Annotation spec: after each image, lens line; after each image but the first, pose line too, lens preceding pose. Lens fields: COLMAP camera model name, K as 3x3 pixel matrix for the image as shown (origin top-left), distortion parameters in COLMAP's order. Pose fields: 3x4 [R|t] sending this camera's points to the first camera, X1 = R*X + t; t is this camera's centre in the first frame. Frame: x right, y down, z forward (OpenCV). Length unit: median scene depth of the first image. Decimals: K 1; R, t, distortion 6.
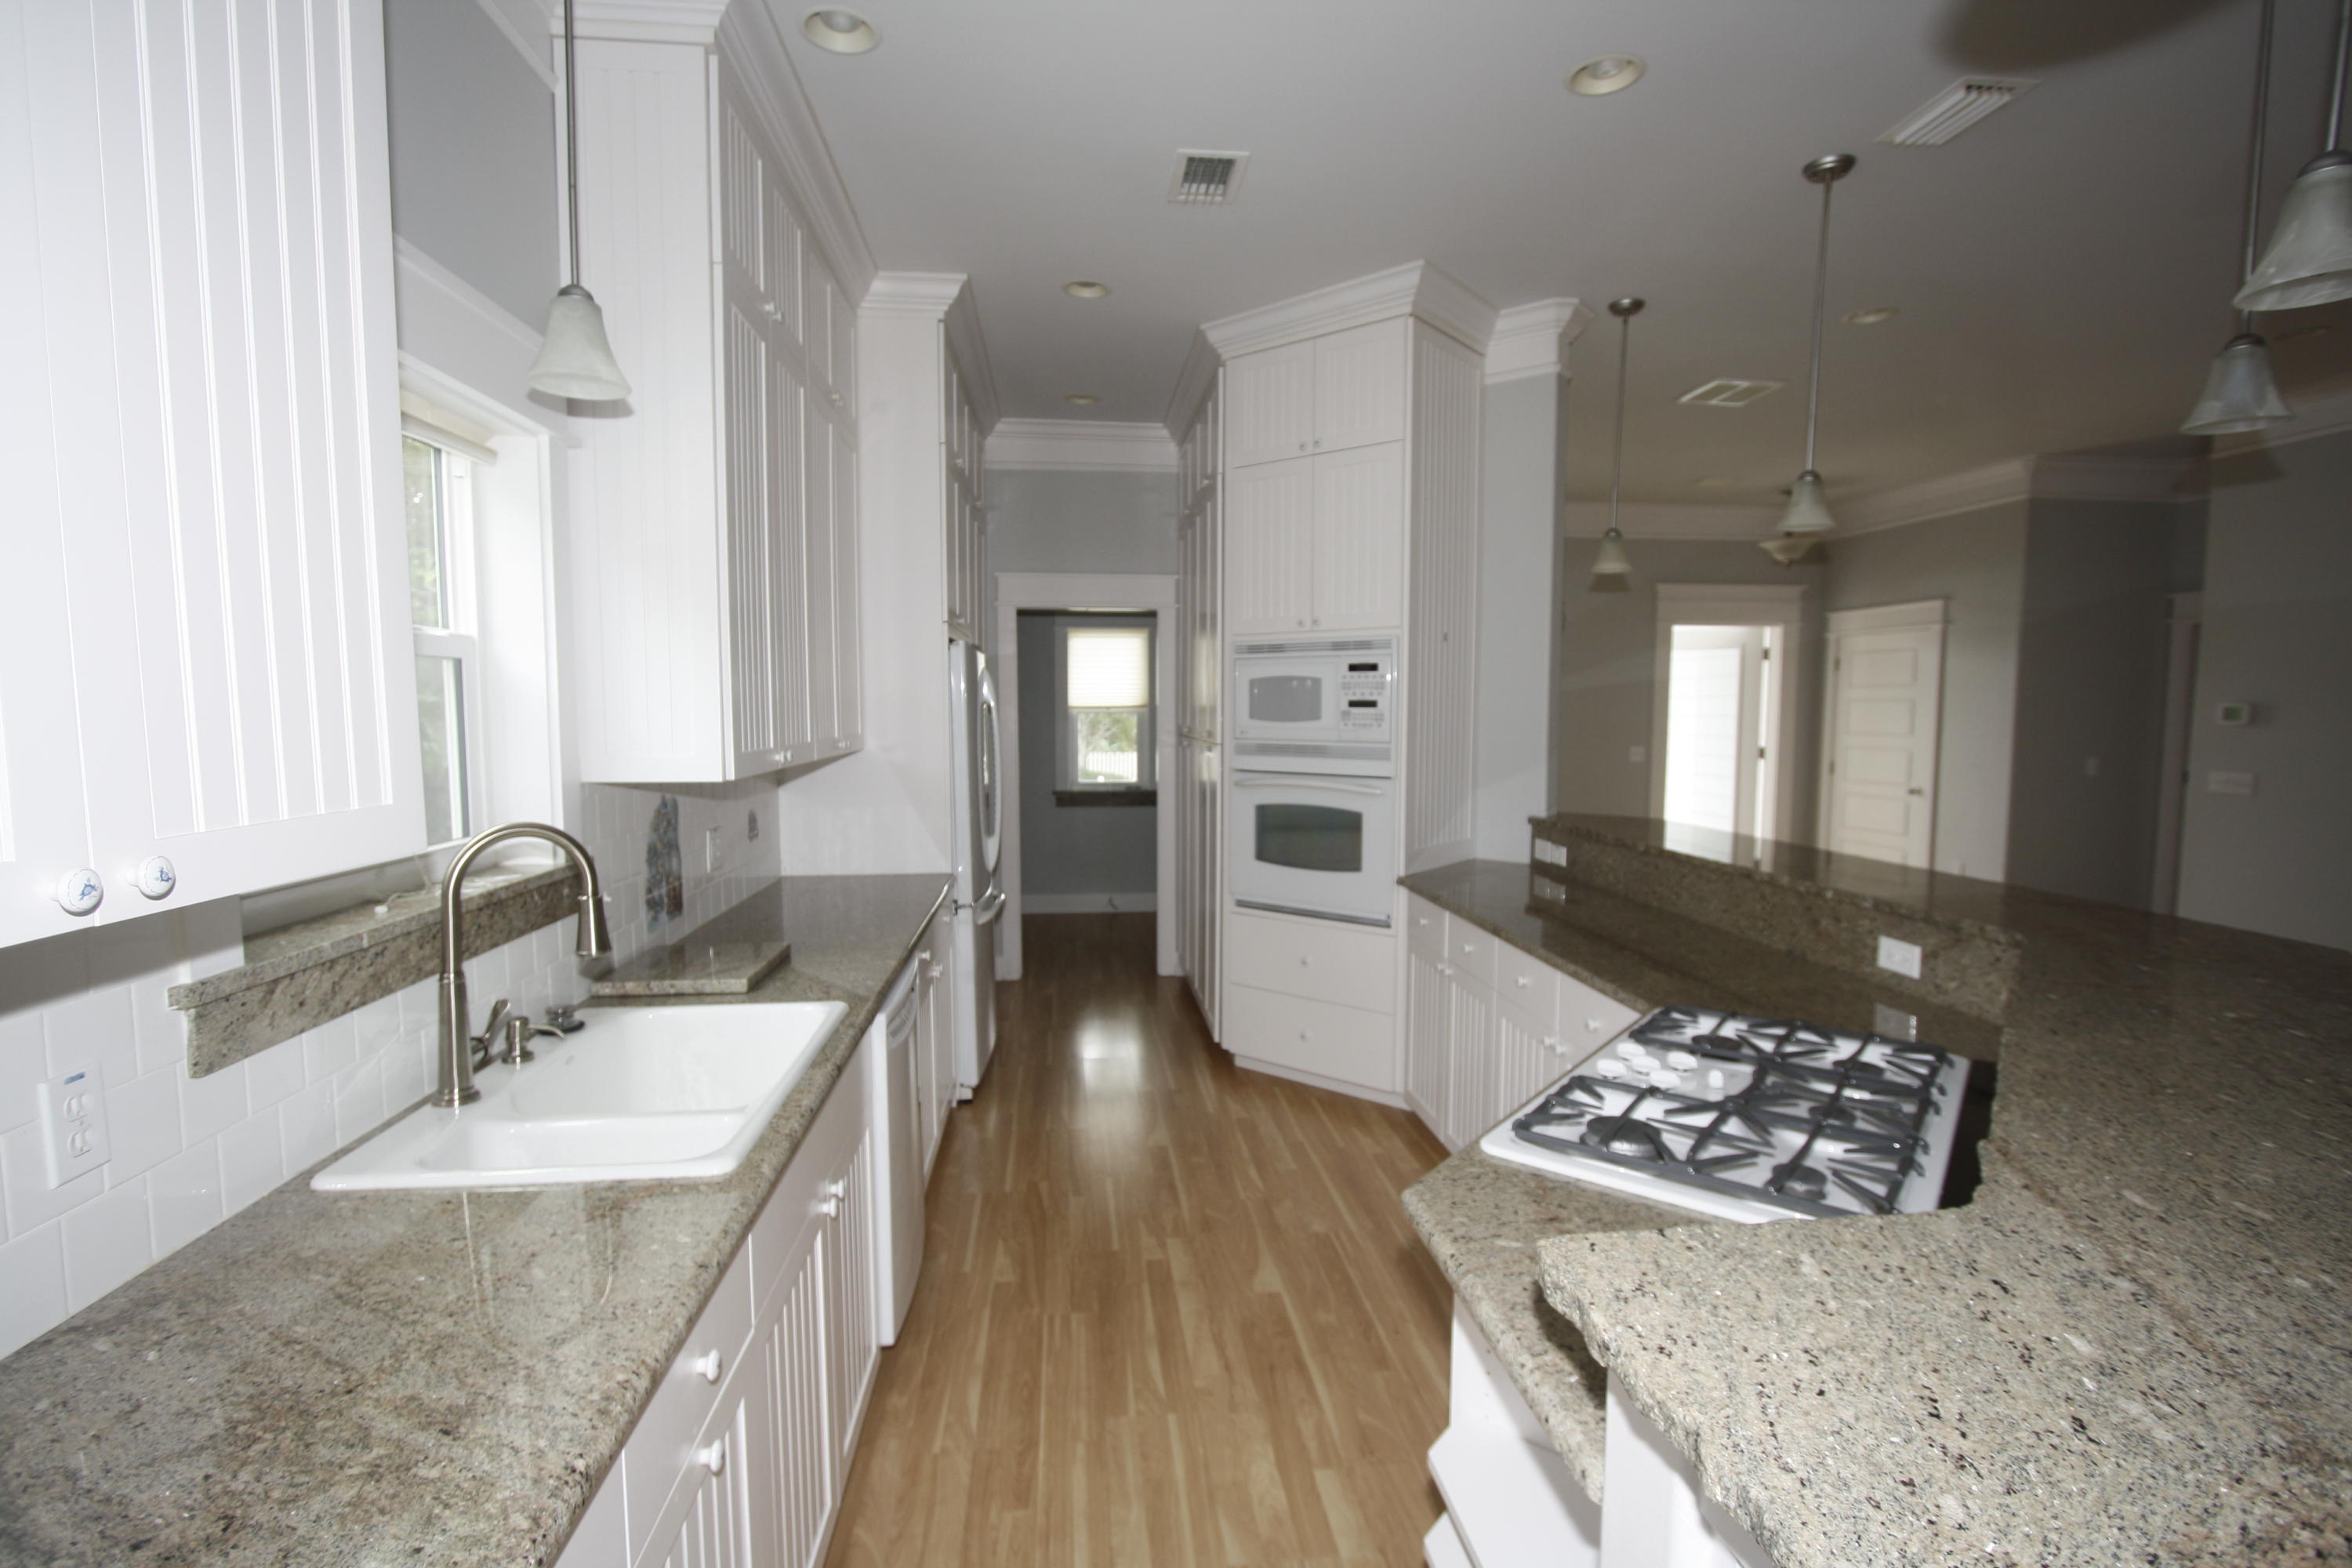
lens RADIAL K [[1088.4, 0, 1176.9], [0, 1088.4, 798.2], [0, 0, 1]] dist [-0.014877, 0.000233]
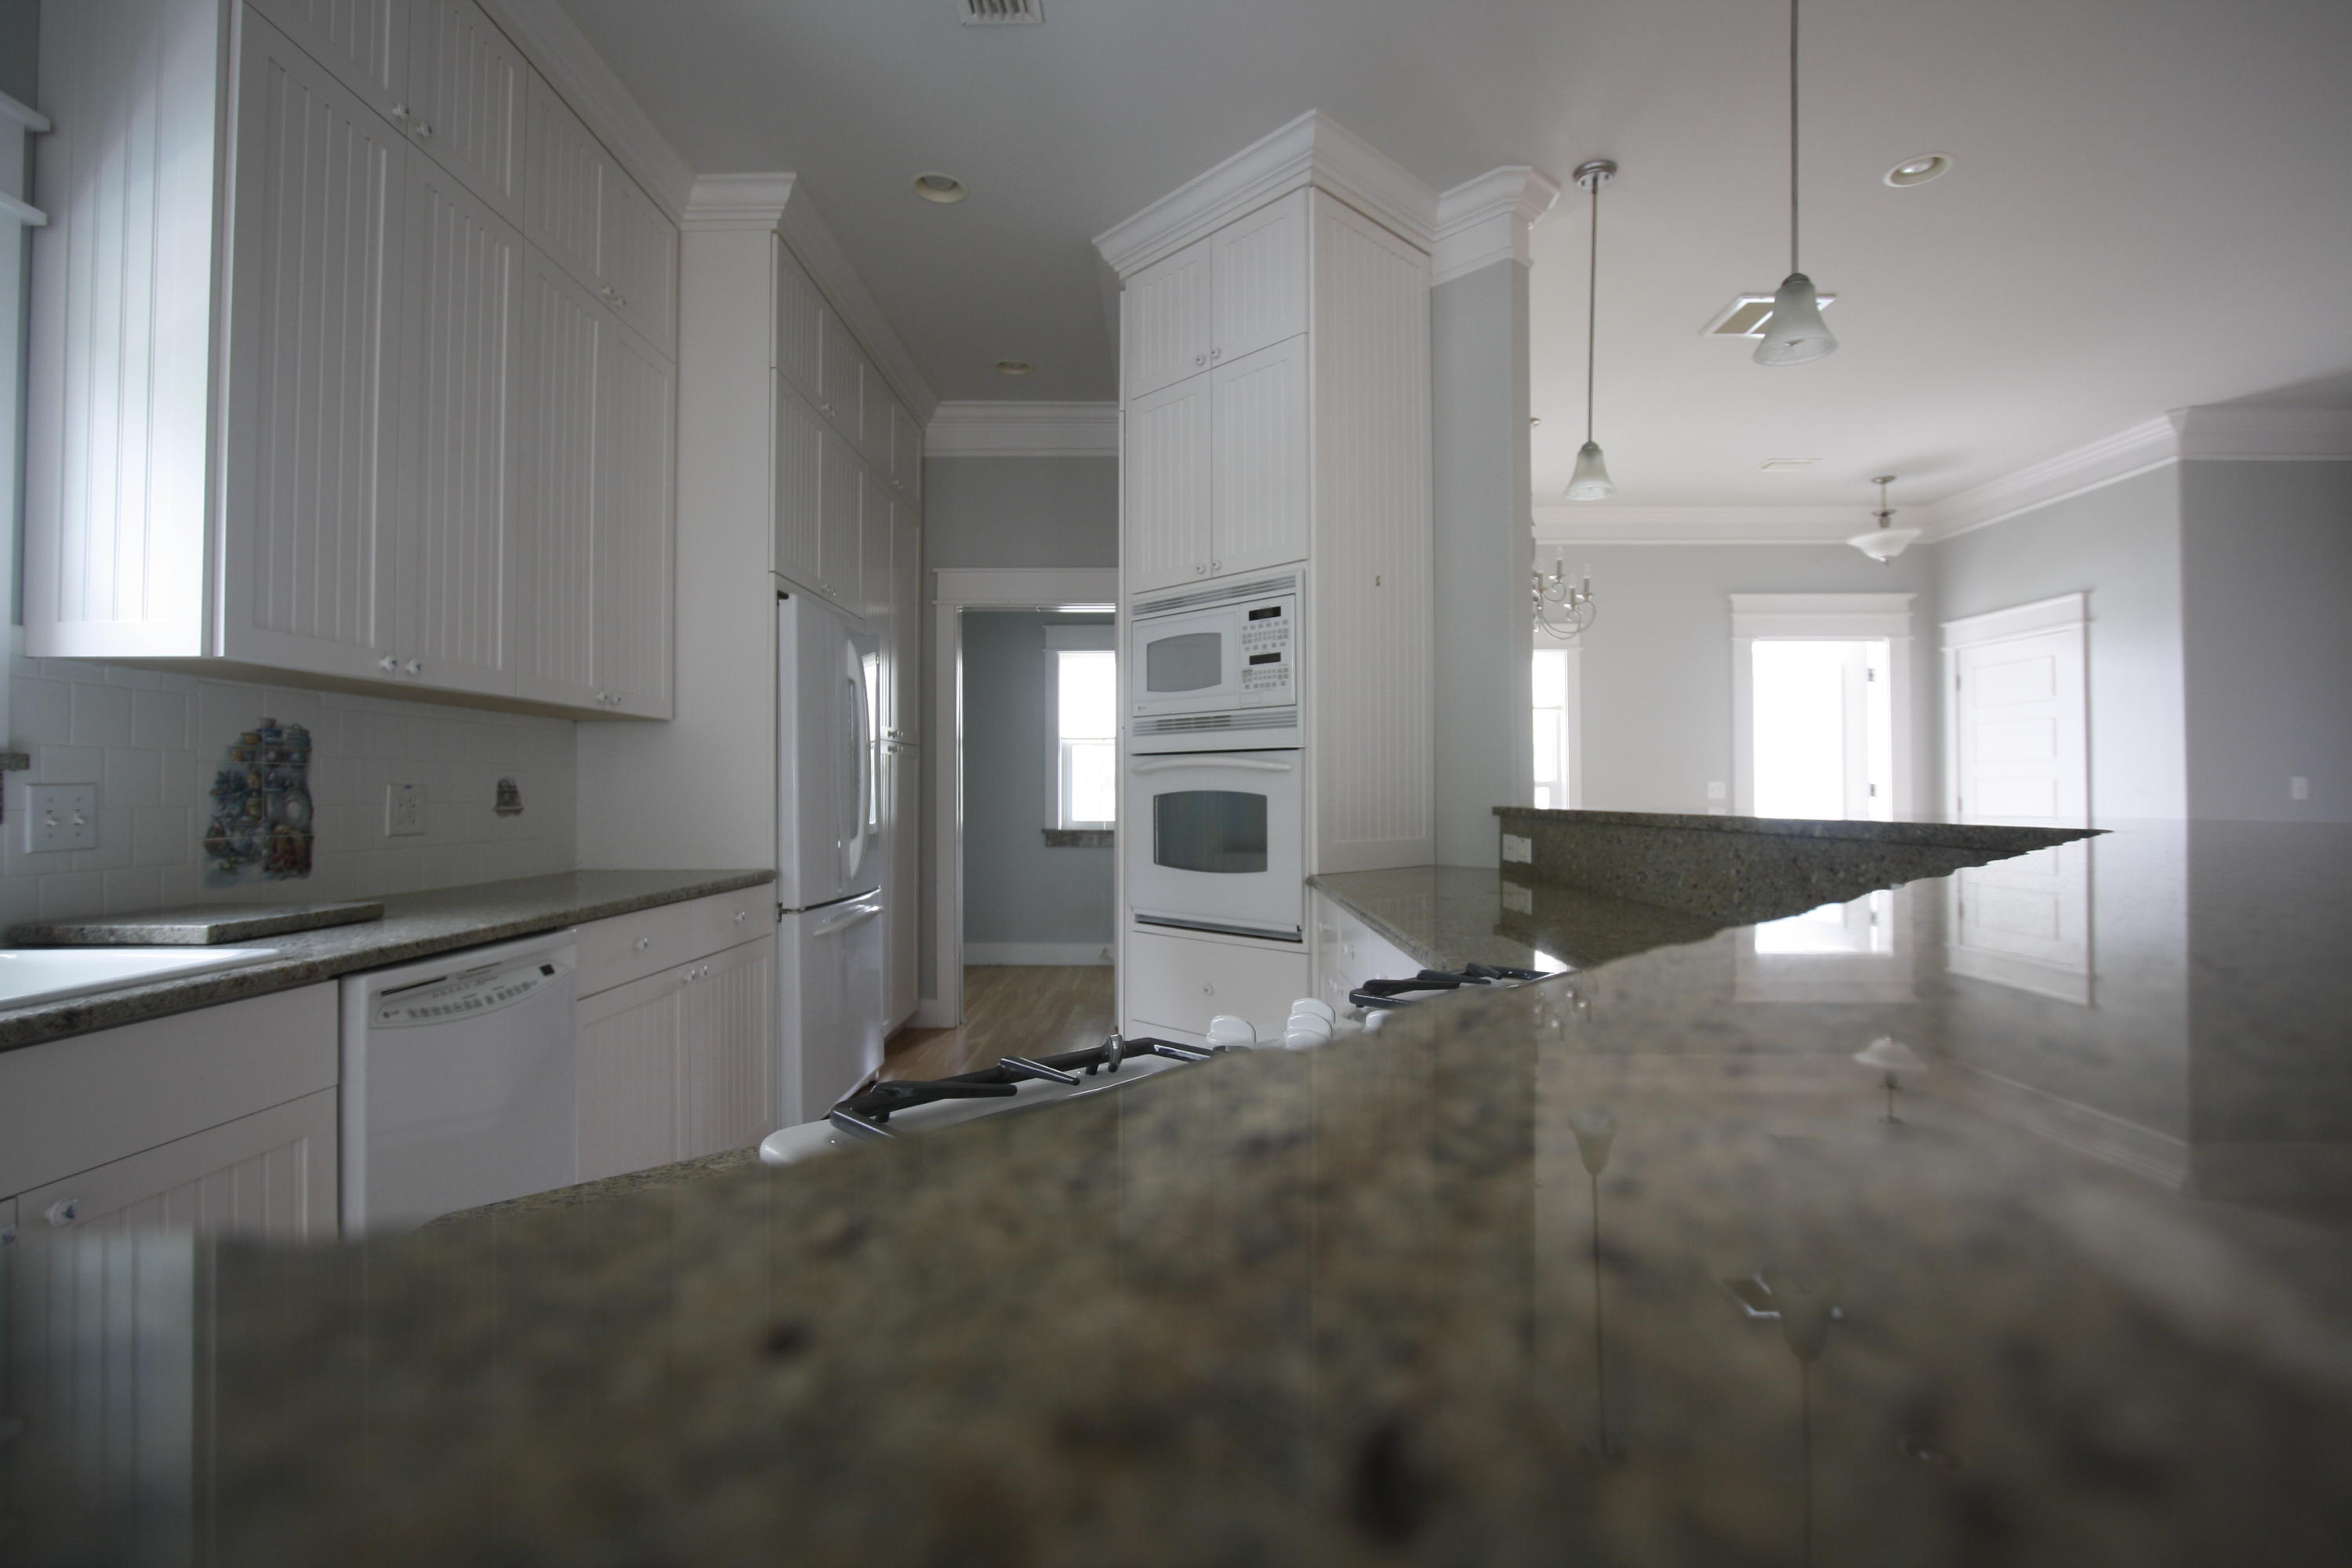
lens RADIAL K [[1084.4, 0, 1176.0], [0, 1084.4, 784.0], [0, 0, 1]] dist [-0.013097, 0.000412]
pose [[0.993553, -0.003439, -0.113317, 0.192405], [-0.007588, 0.995281, -0.096736, 0.081103], [0.113115, 0.096972, 0.988838, 0.209528]]
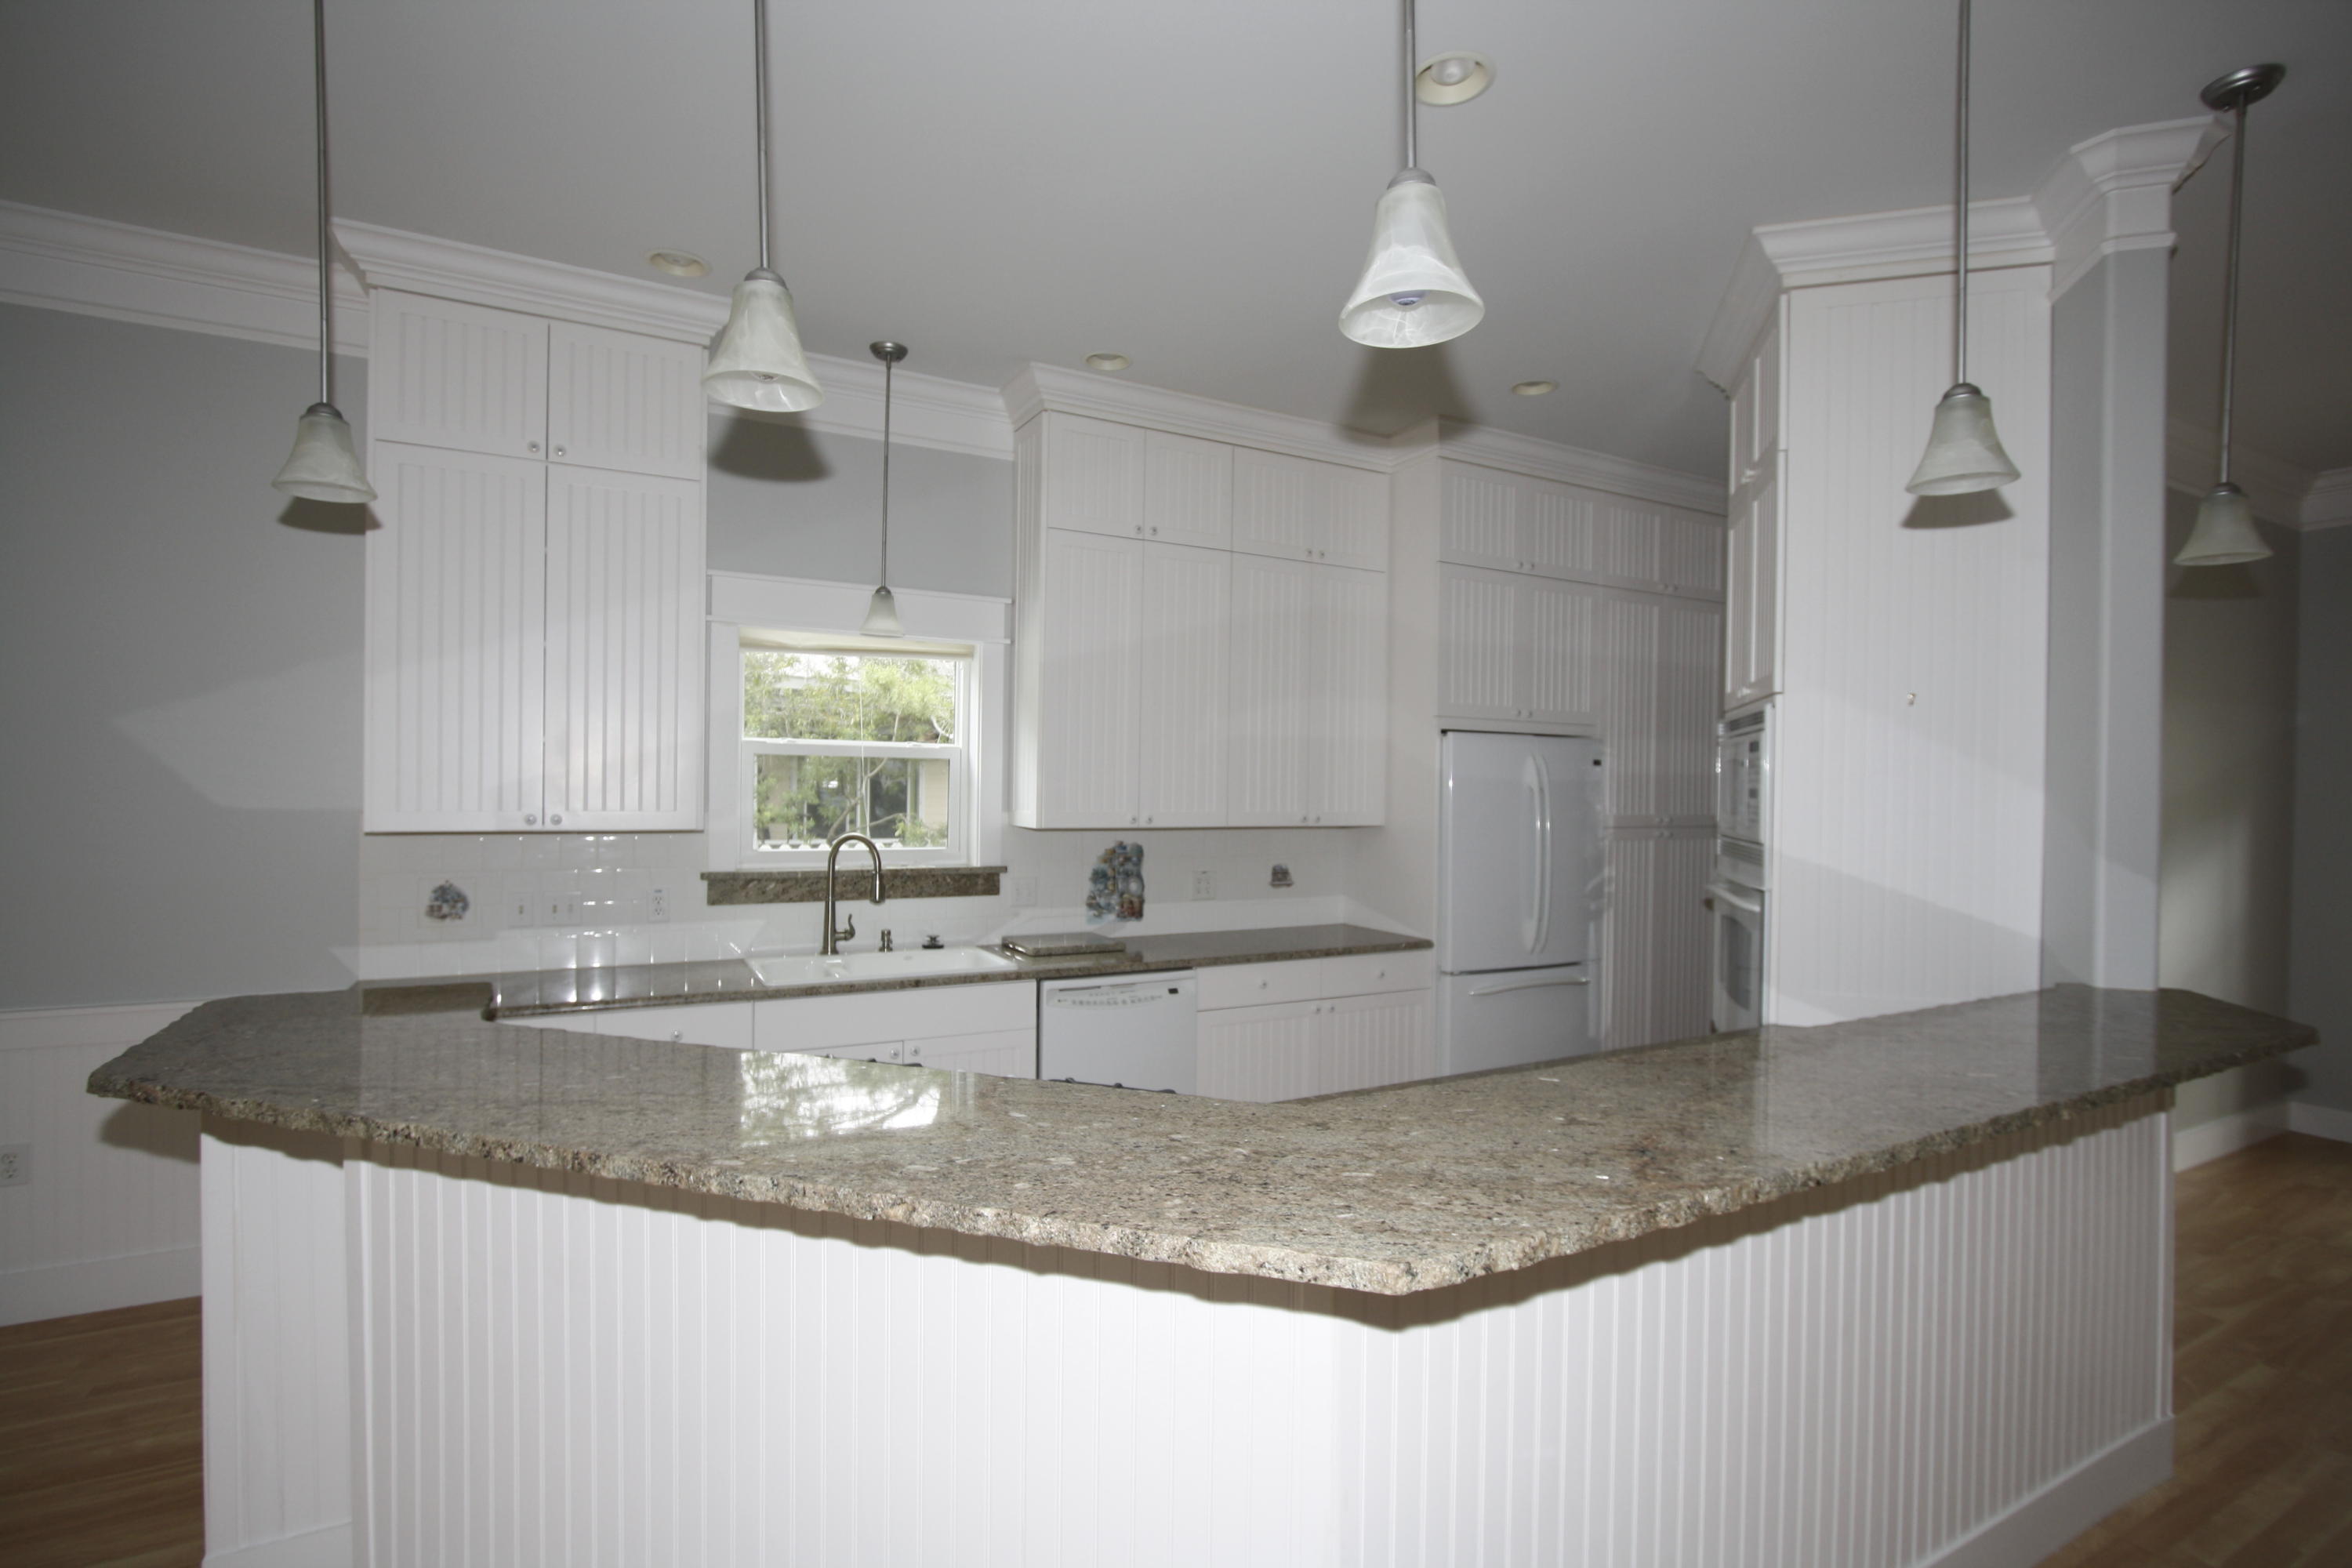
lens RADIAL K [[1139.2, 0, 1176.0], [0, 1139.2, 784.0], [0, 0, 1]] dist [-0.001596, -0.000095]
pose [[0.366442, 0.007240, -0.930413, 0.772246], [-0.094019, 0.995140, -0.029286, -0.031040], [0.925679, 0.098208, 0.365342, 0.319041]]
